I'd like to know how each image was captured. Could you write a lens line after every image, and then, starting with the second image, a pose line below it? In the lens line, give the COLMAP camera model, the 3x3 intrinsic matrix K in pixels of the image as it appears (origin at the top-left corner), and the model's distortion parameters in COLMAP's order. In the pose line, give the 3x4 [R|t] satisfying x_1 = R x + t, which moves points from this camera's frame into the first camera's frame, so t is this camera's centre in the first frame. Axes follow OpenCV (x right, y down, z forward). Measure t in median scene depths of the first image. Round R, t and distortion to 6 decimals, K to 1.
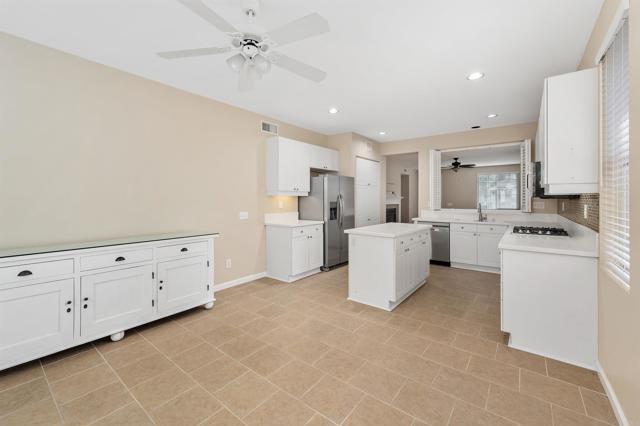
lens RADIAL K [[259.0, 0, 321.3], [0, 259.0, 207.1], [0, 0, 1]] dist [0.001481, 0.000119]
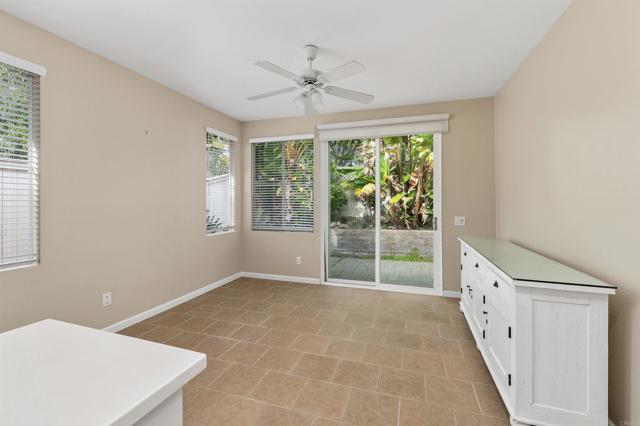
lens RADIAL K [[270.9, 0, 318.6], [0, 270.9, 204.2], [0, 0, 1]] dist [0.000682, 0.000061]
pose [[-0.946387, 0.000250, -0.323034, 0.113373], [-0.005484, 0.999843, 0.016838, -0.039499], [0.322987, 0.017706, -0.946238, 1.996835]]
